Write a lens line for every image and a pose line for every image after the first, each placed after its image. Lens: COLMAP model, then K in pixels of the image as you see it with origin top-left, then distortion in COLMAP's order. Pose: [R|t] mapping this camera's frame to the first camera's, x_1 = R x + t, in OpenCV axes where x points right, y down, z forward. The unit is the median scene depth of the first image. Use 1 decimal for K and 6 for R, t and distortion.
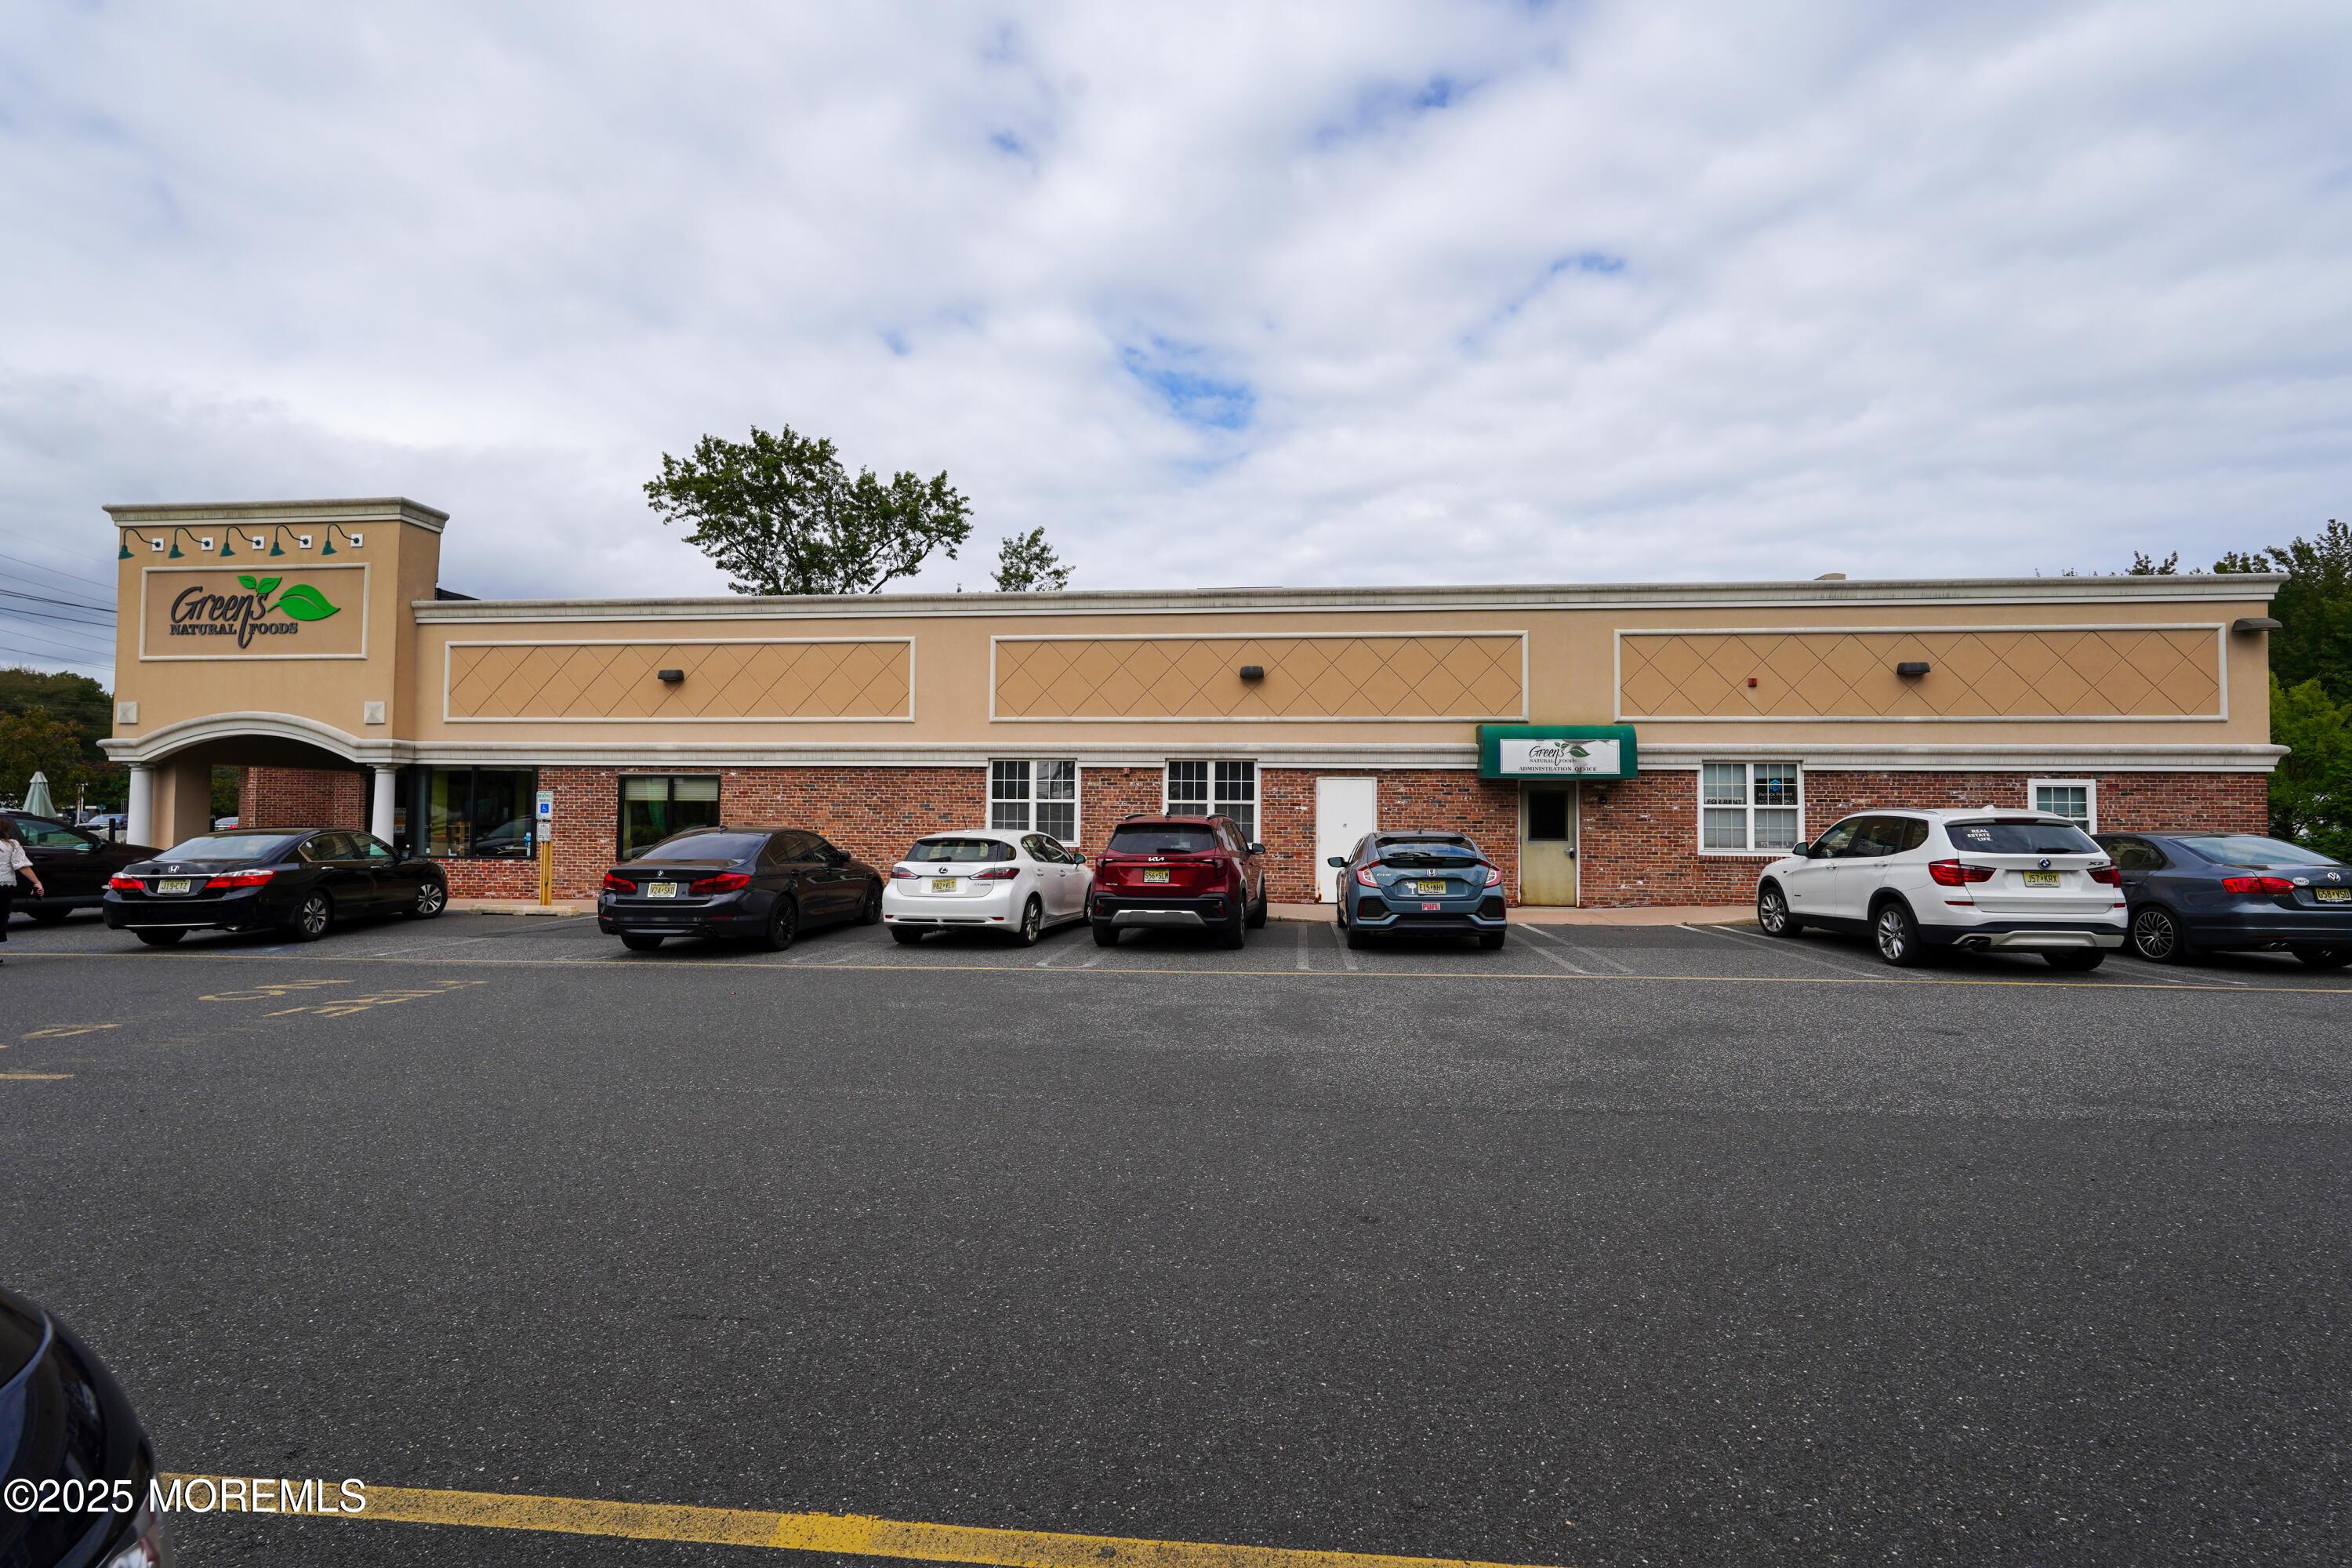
lens RADIAL K [[1045.2, 0, 1170.2], [0, 1045.2, 781.6], [0, 0, 1]] dist [-0.013553, 0.008523]
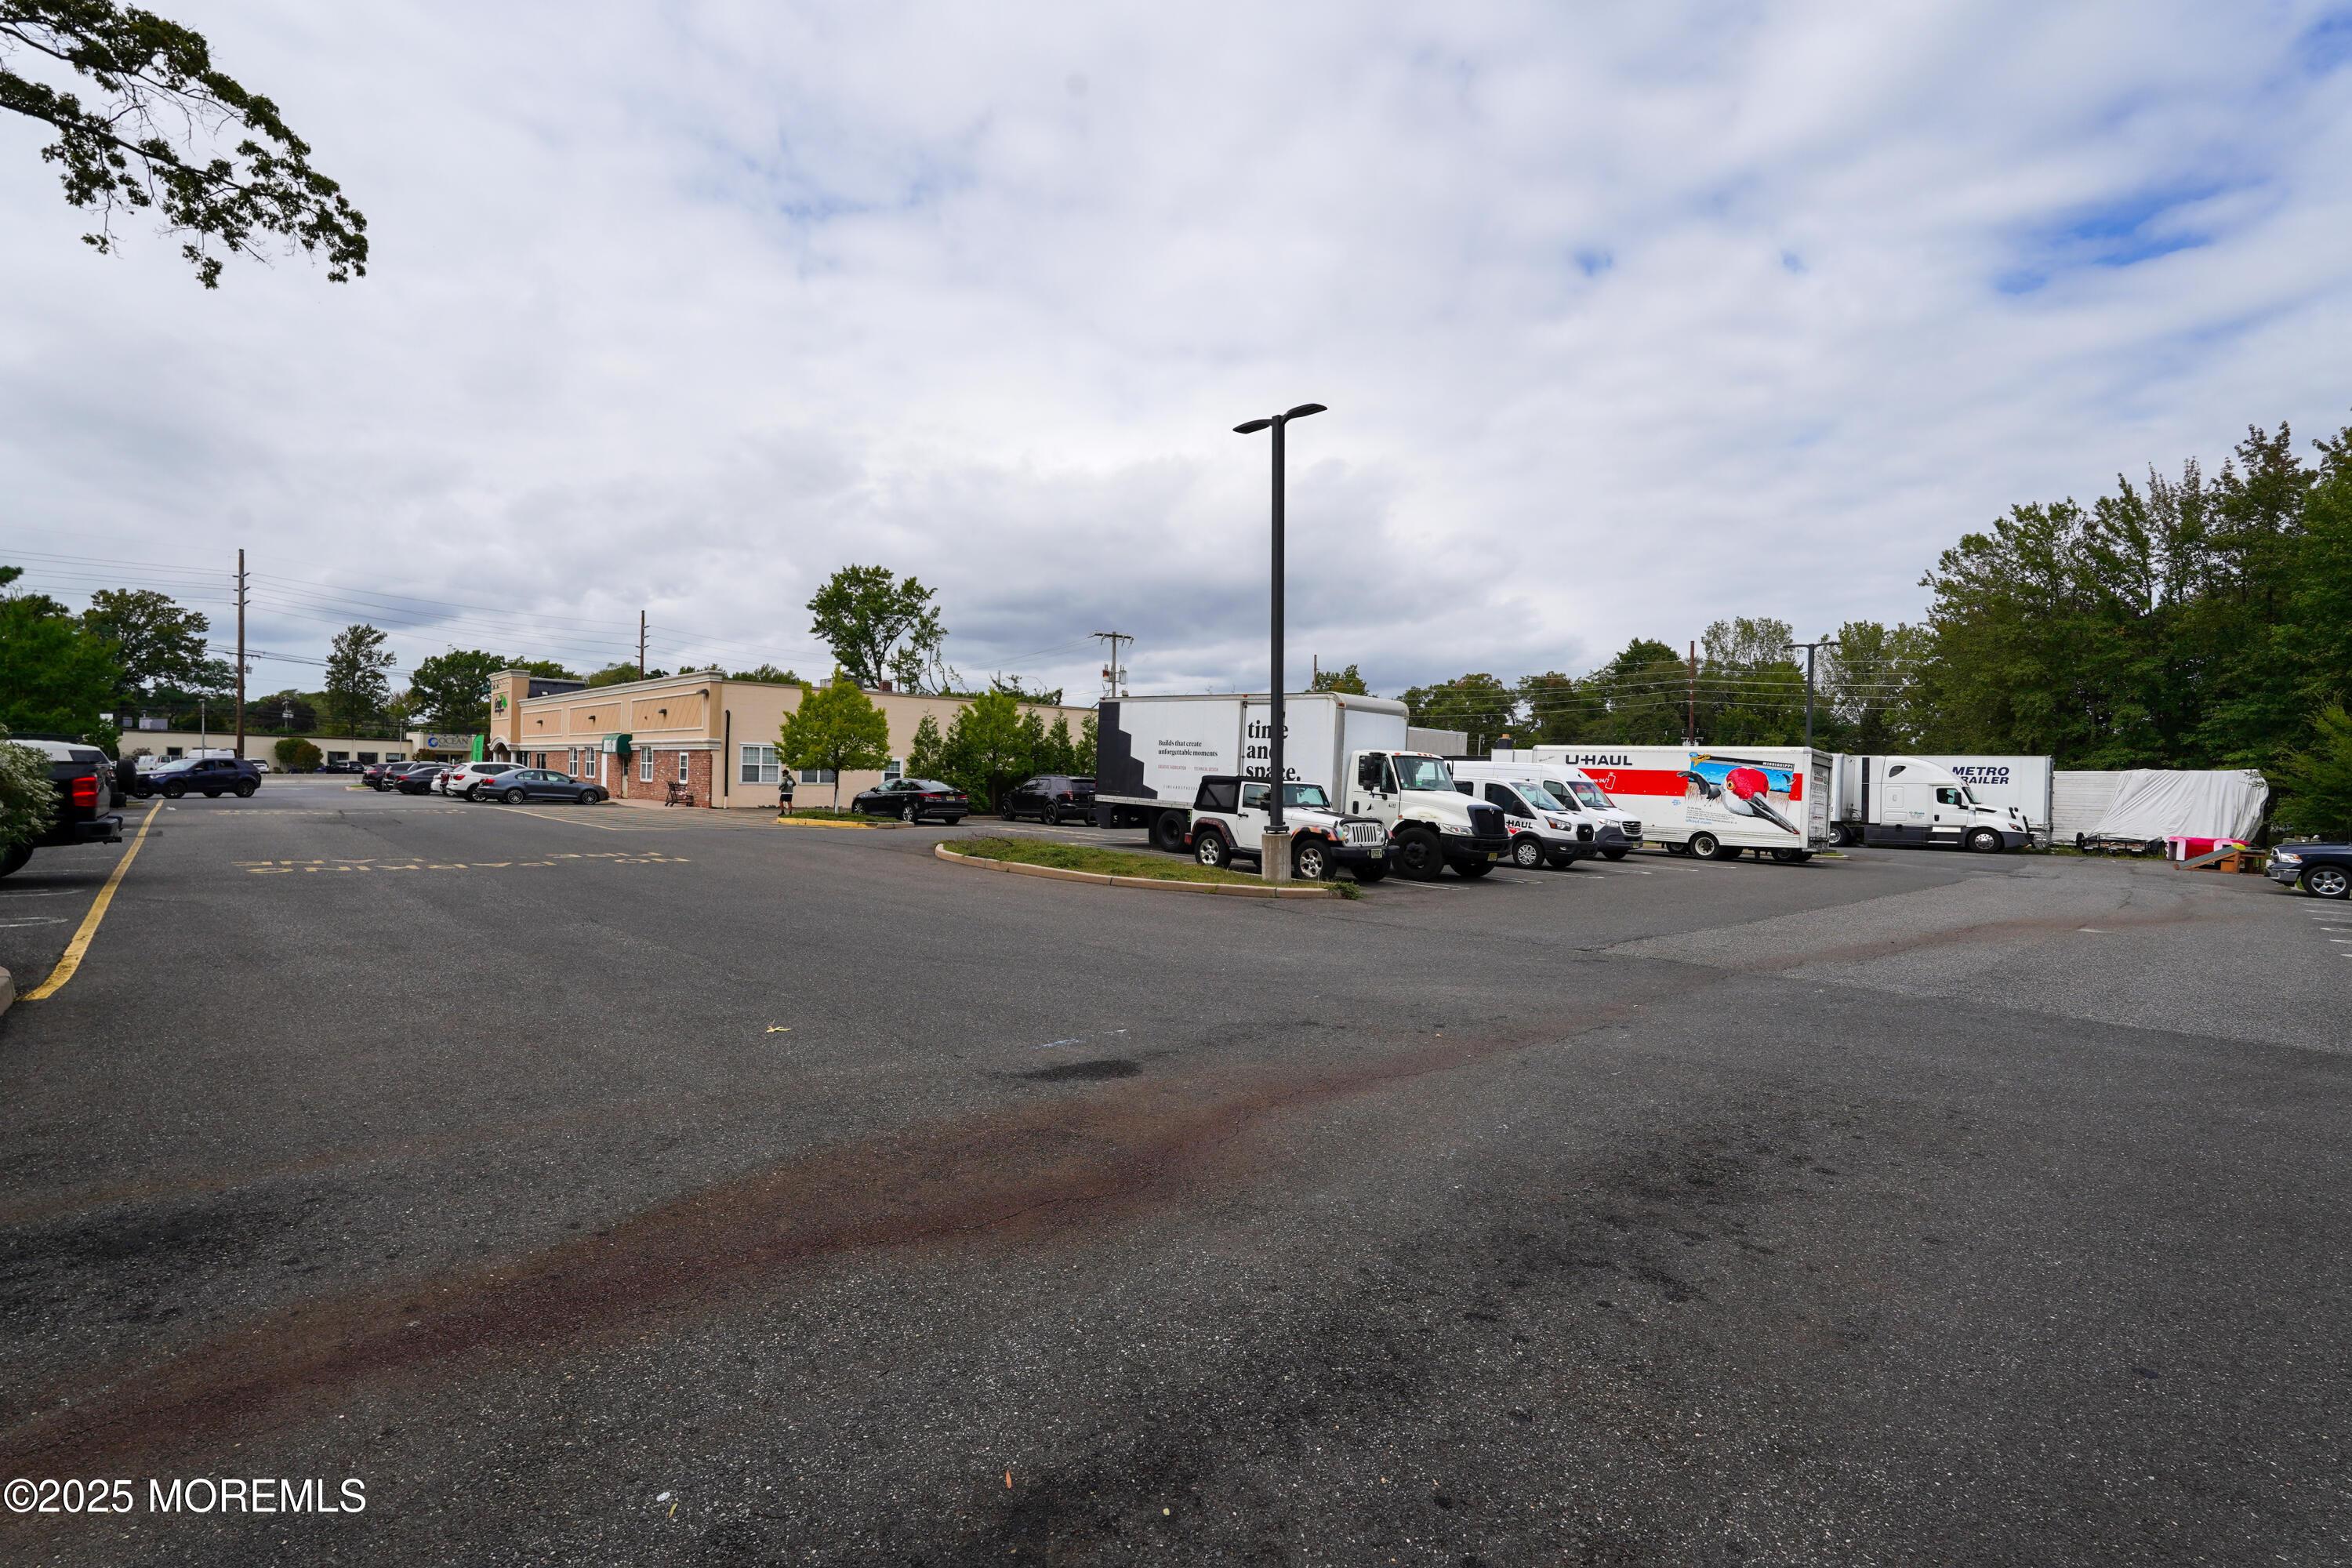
lens RADIAL K [[1045.2, 0, 1170.2], [0, 1045.2, 781.6], [0, 0, 1]] dist [-0.013553, 0.008523]
pose [[0.764075, 0.011770, -0.645021, 3.384712], [0.008288, 0.999572, 0.028058, 0.006900], [0.645075, -0.026784, 0.763650, -0.205210]]
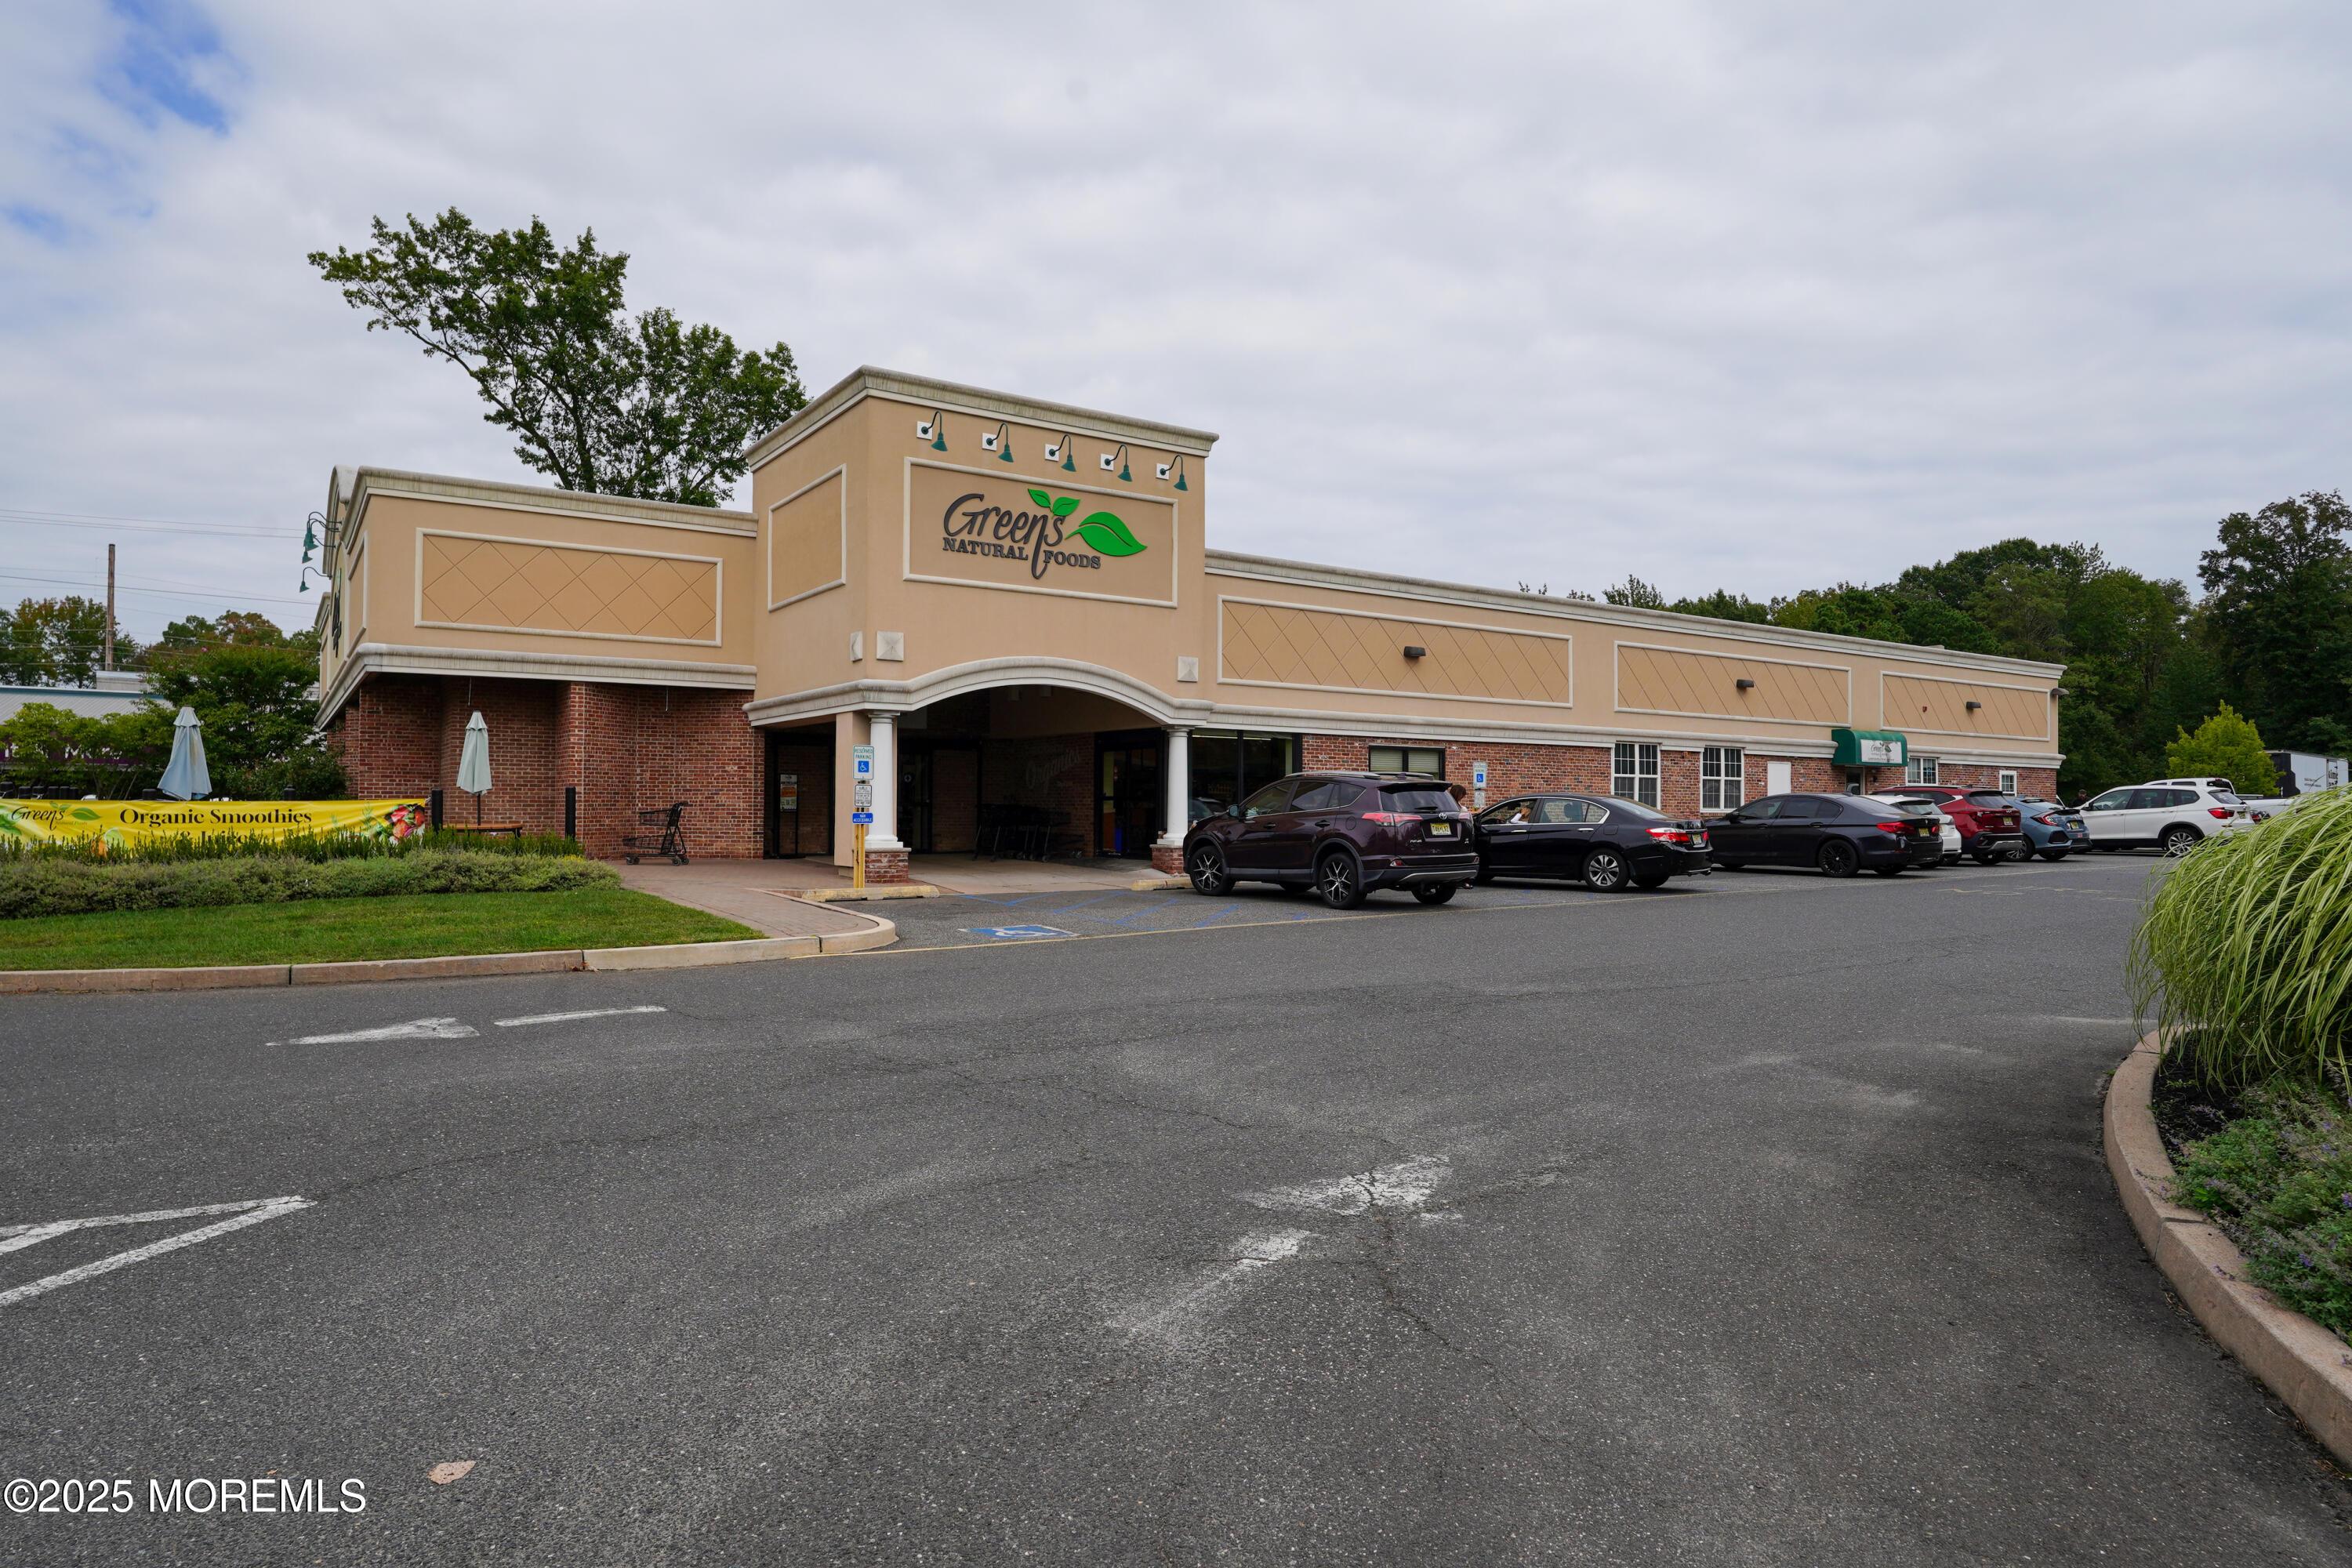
lens RADIAL K [[1368.0, 0, 1170.1], [0, 1368.0, 795.6], [0, 0, 1]] dist [-0.001298, 0.000244]
pose [[0.765054, 0.002191, 0.643962, -1.736961], [-0.021641, 0.999517, 0.022310, 0.018921], [-0.643602, -0.031004, 0.764732, 0.116798]]
